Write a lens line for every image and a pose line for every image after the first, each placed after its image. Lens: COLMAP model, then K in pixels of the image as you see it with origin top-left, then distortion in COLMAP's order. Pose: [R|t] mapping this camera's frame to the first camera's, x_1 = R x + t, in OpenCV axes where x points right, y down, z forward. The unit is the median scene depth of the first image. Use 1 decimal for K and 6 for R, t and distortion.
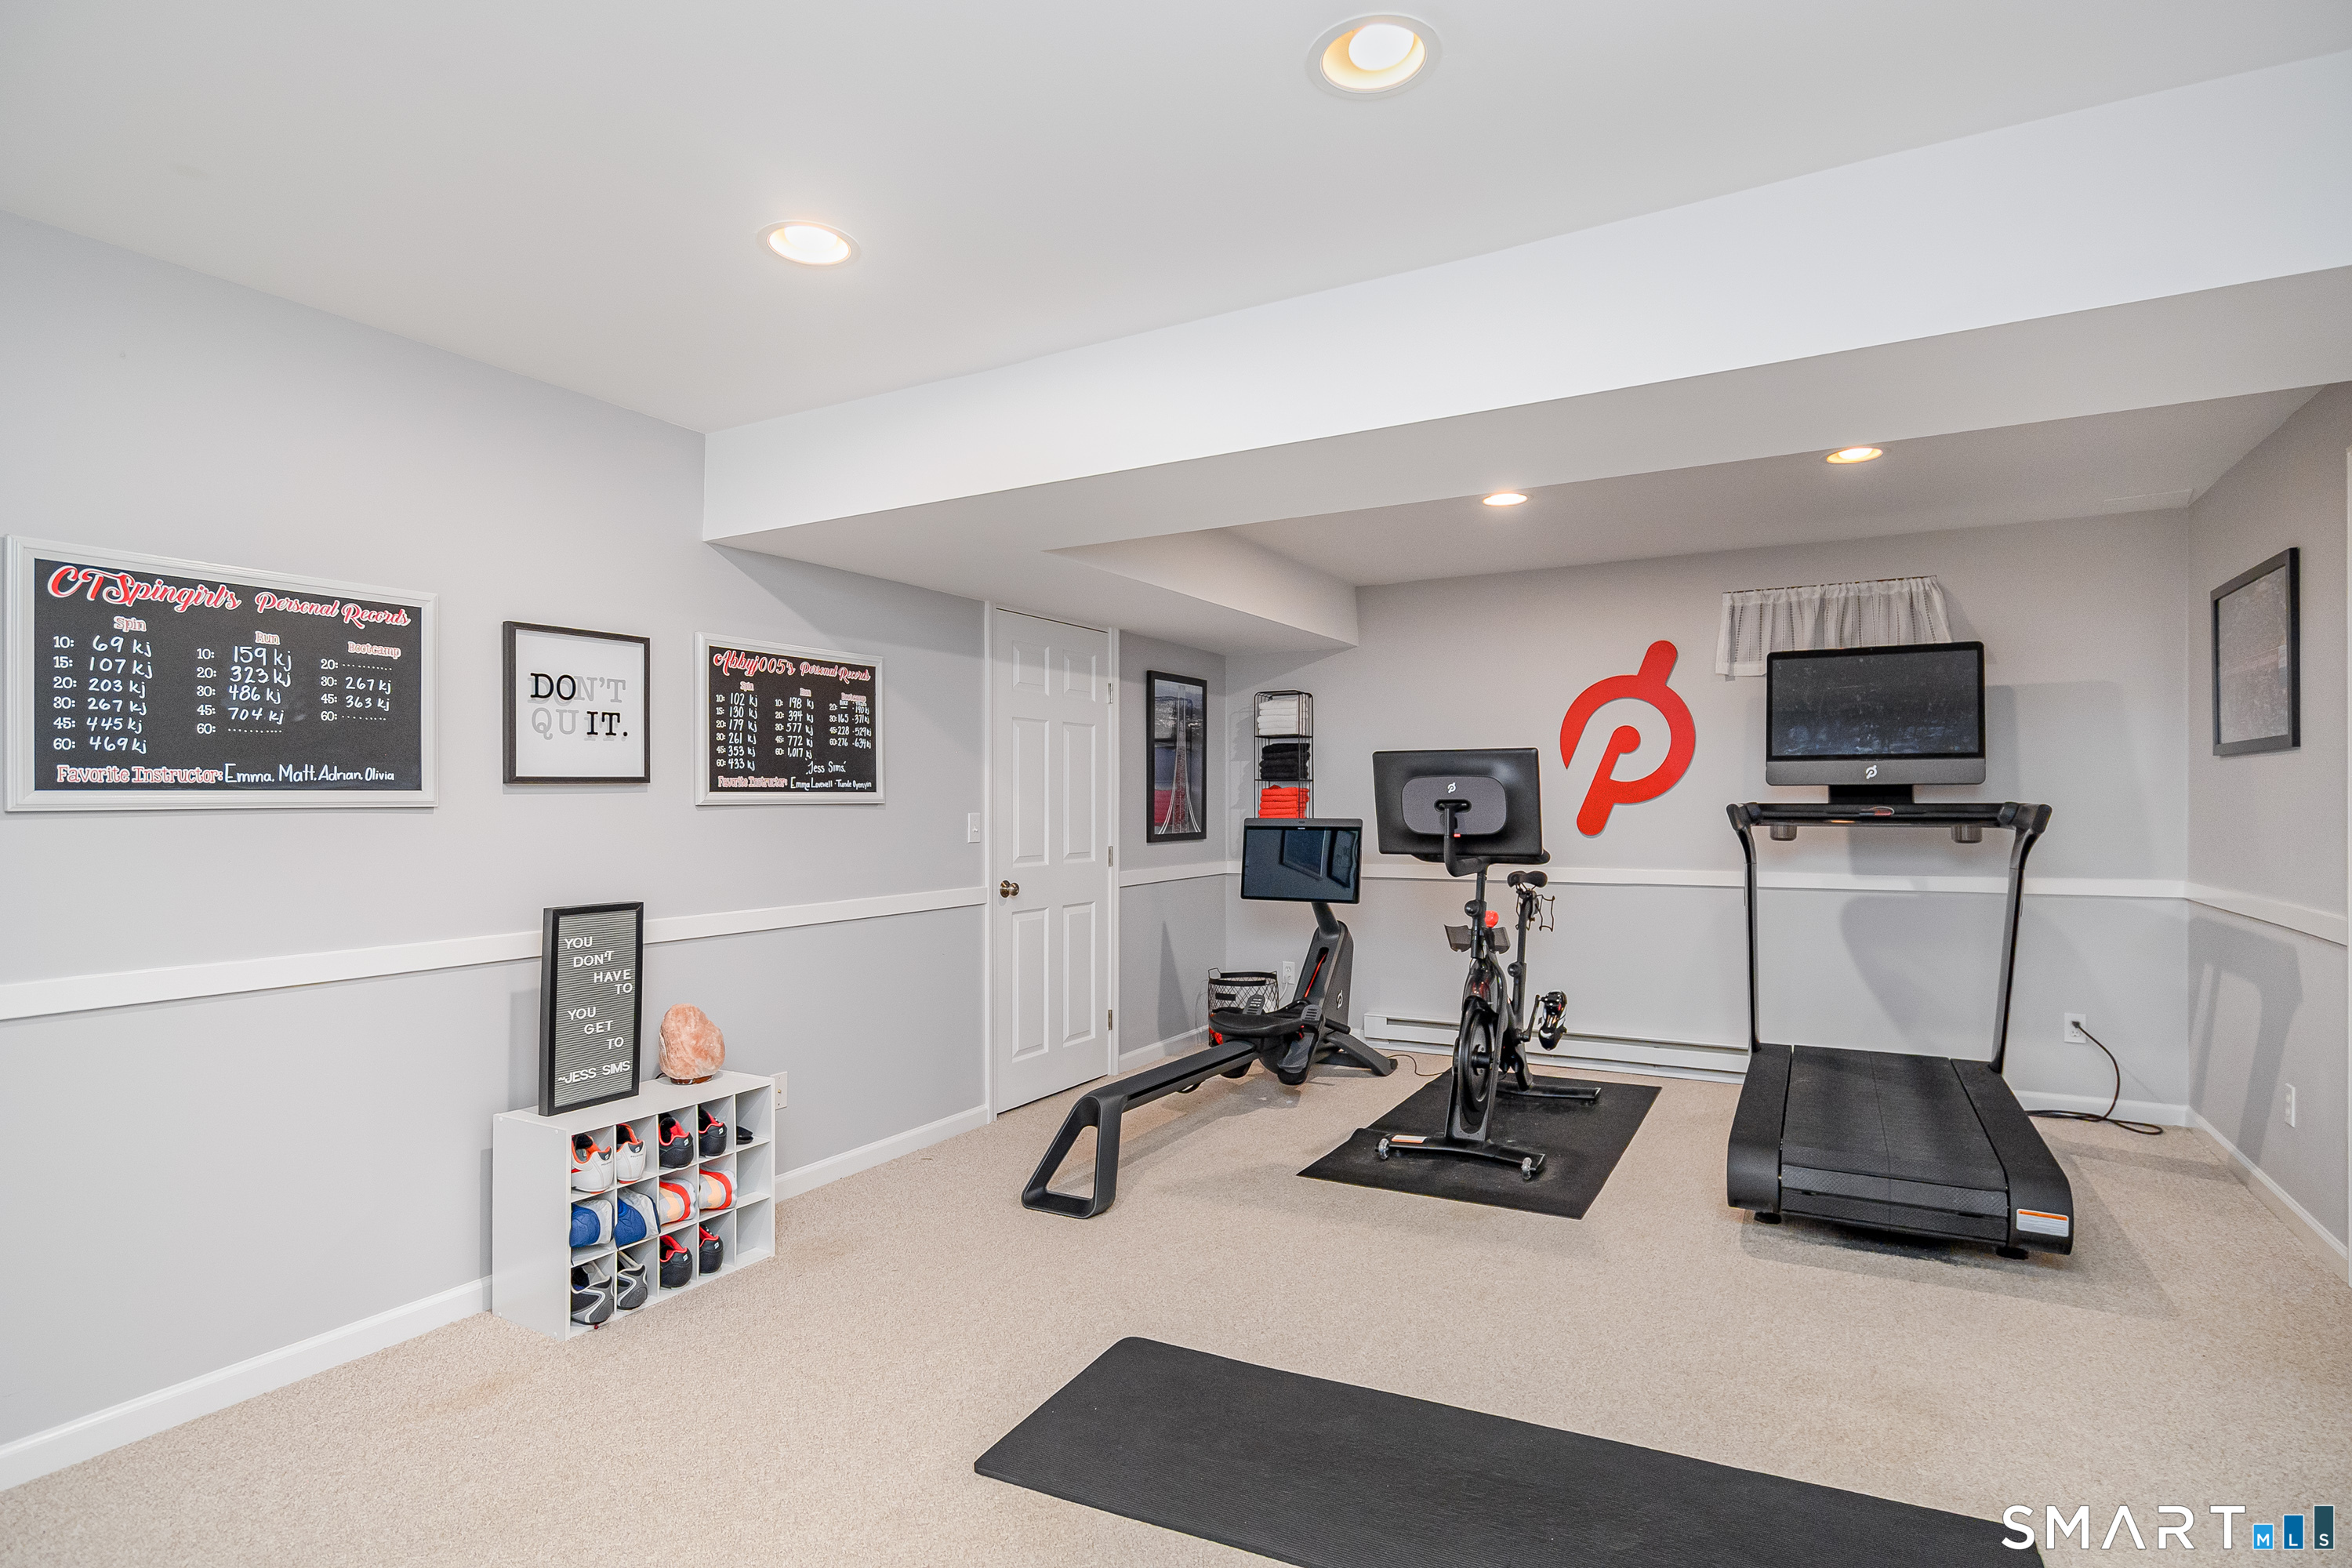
lens RADIAL K [[1197.3, 0, 1171.1], [0, 1197.3, 780.6], [0, 0, 1]] dist [-0.001927, 0.003165]
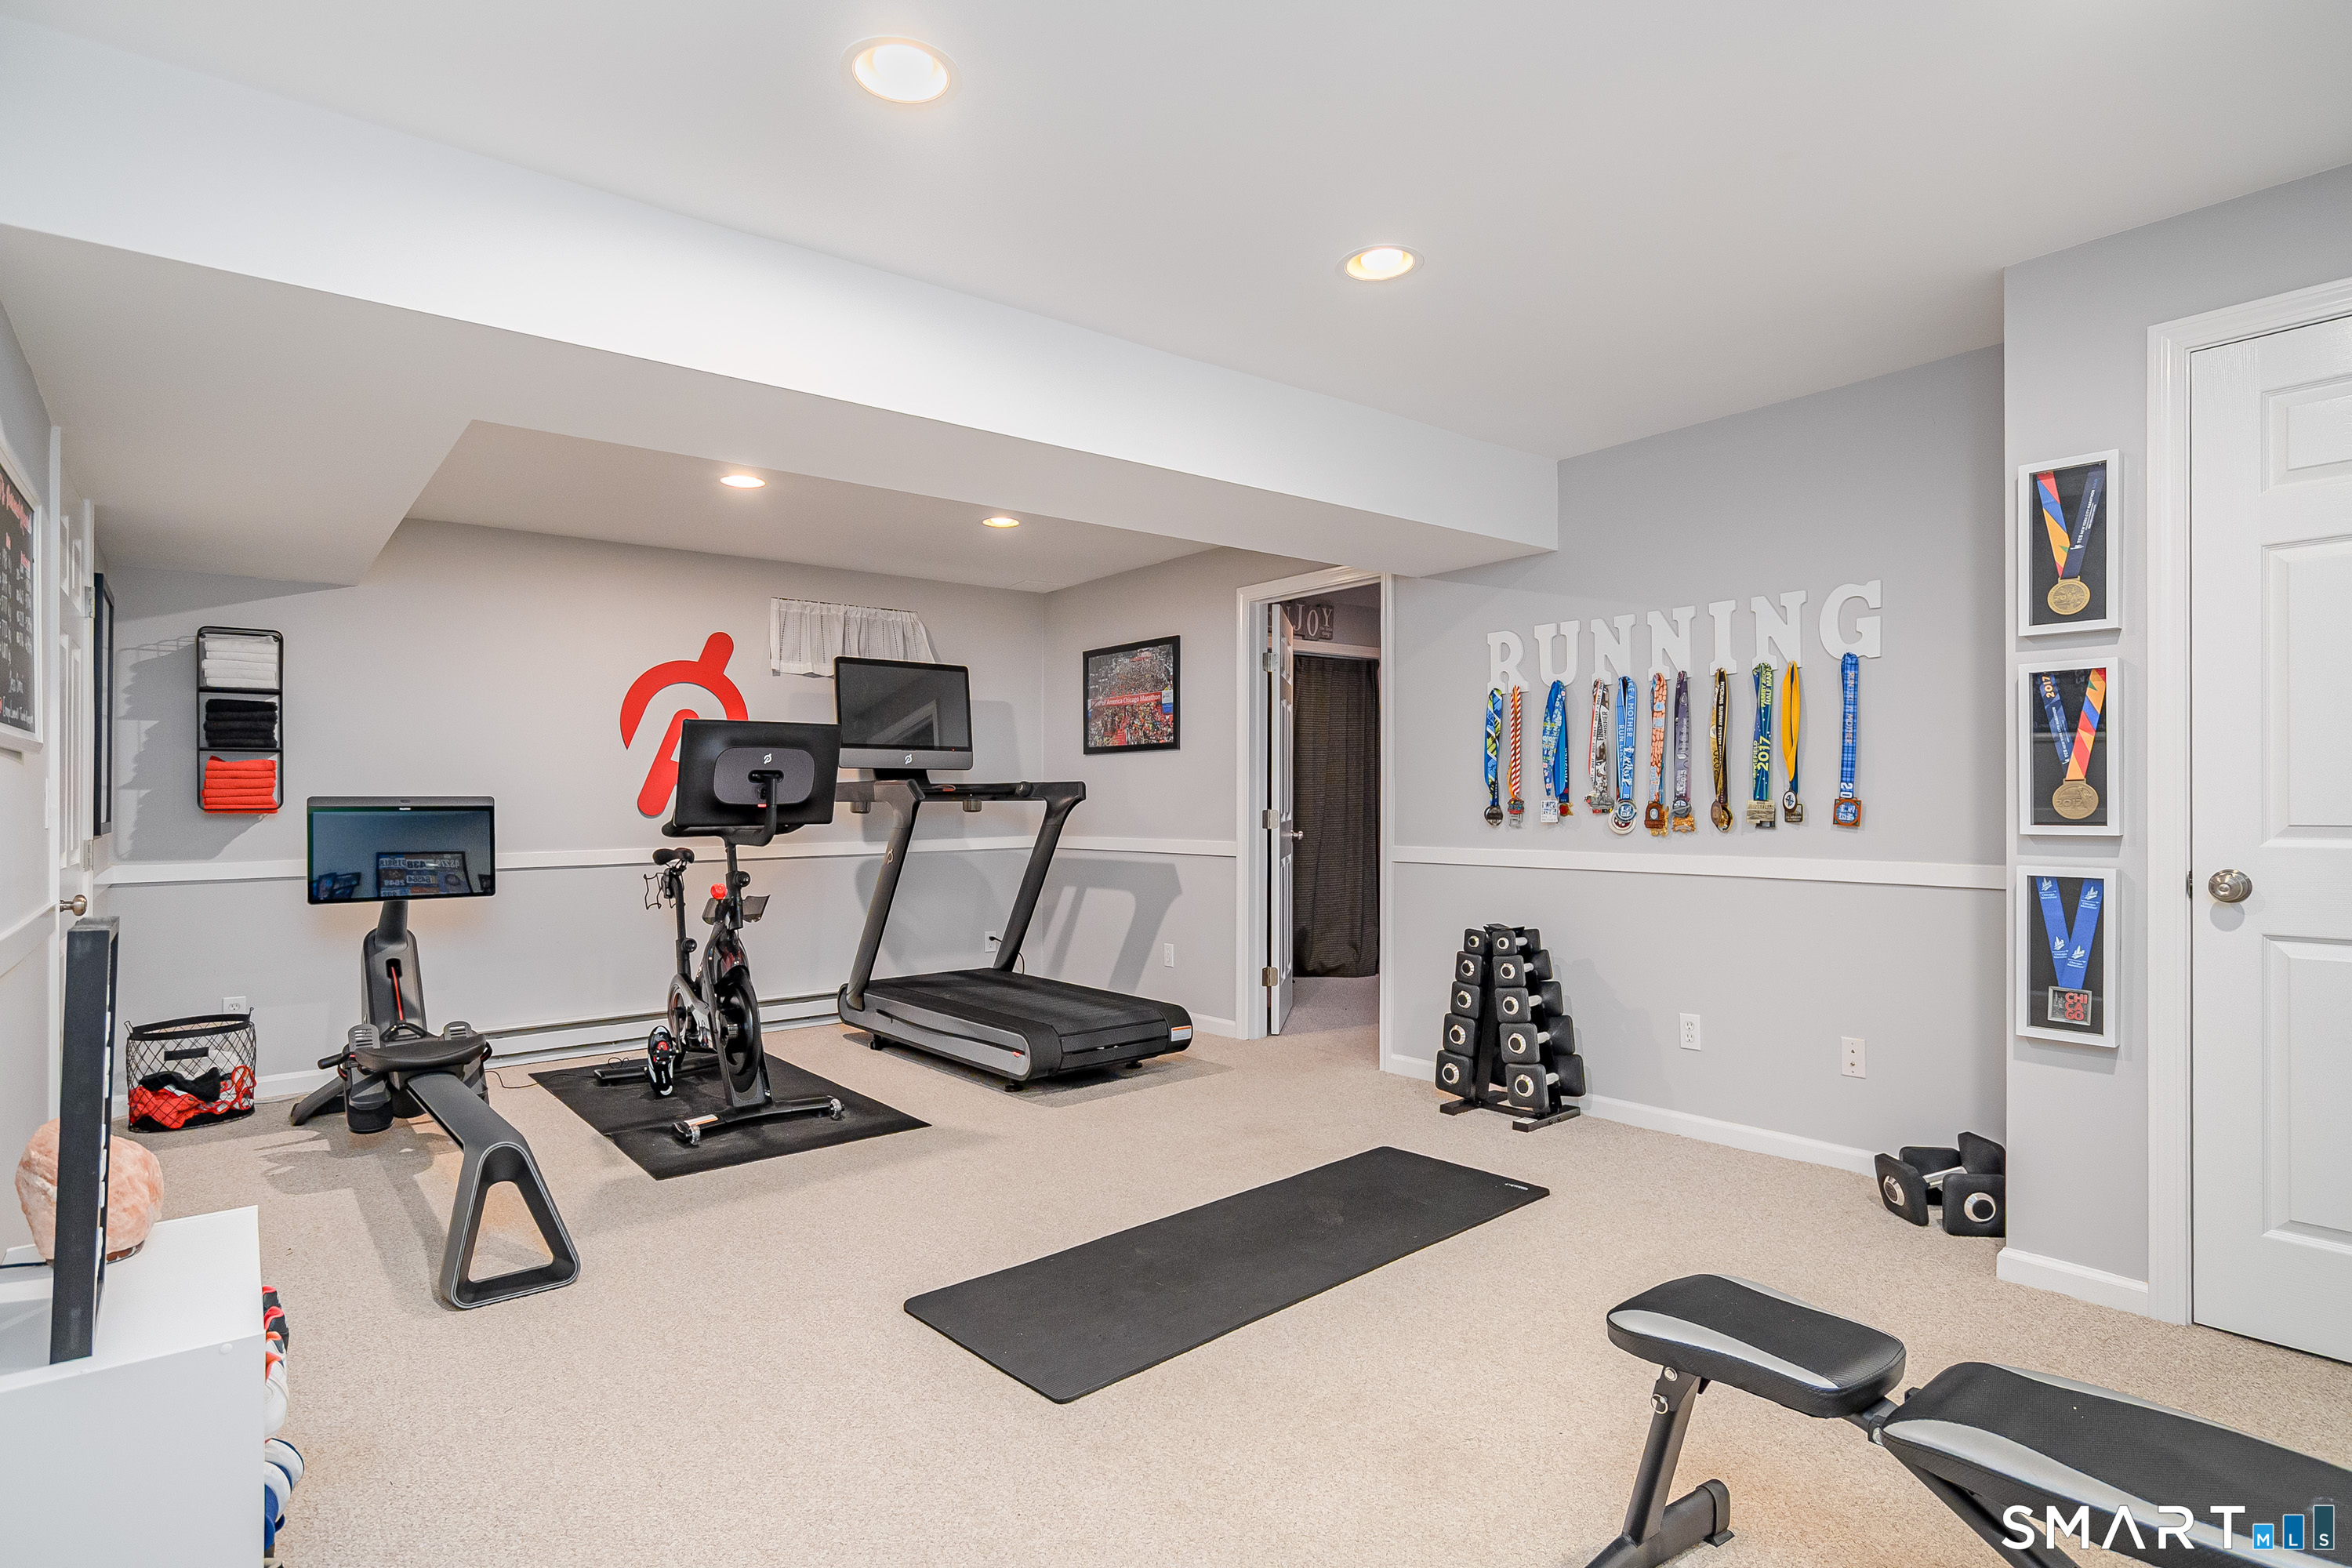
lens RADIAL K [[1197.3, 0, 1171.5], [0, 1197.3, 797.0], [0, 0, 1]] dist [-0.001927, 0.003165]
pose [[0.370431, 0.002369, 0.928857, -0.536973], [-0.011332, 0.999934, 0.001969, 0.029664], [-0.928791, -0.011255, 0.370434, 0.276029]]
